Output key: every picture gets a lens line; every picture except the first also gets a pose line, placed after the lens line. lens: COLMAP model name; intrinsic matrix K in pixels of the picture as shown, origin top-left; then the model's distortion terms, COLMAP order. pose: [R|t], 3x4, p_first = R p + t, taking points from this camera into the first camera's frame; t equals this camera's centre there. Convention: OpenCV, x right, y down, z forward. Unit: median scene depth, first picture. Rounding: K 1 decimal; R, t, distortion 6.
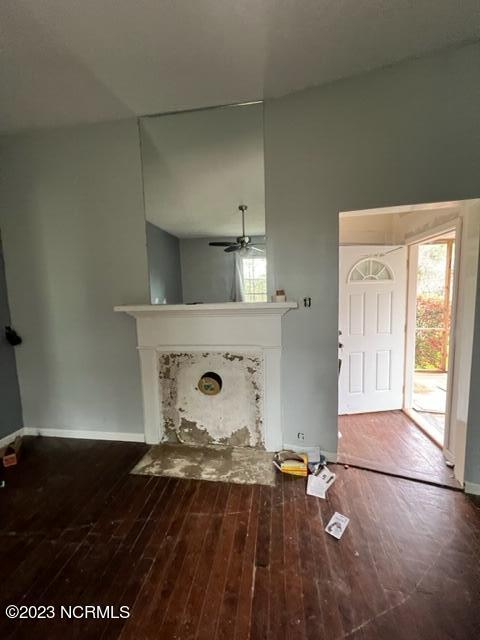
lens RADIAL K [[255.7, 0, 239.8], [0, 255.7, 318.8], [0, 0, 1]] dist [-0.001089, -0.000106]
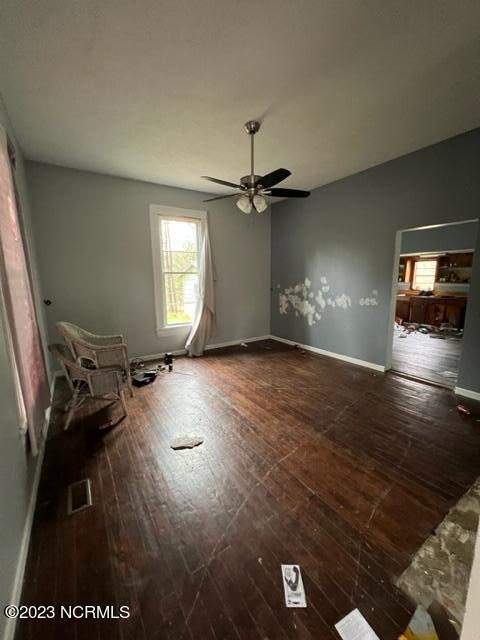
lens RADIAL K [[255.7, 0, 242.6], [0, 255.7, 321.6], [0, 0, 1]] dist [-0.001089, -0.000106]
pose [[-0.745064, 0.150881, -0.649704, 0.730073], [-0.034284, 0.964128, 0.263215, -0.117302], [0.666112, 0.218386, -0.713164, 1.065905]]
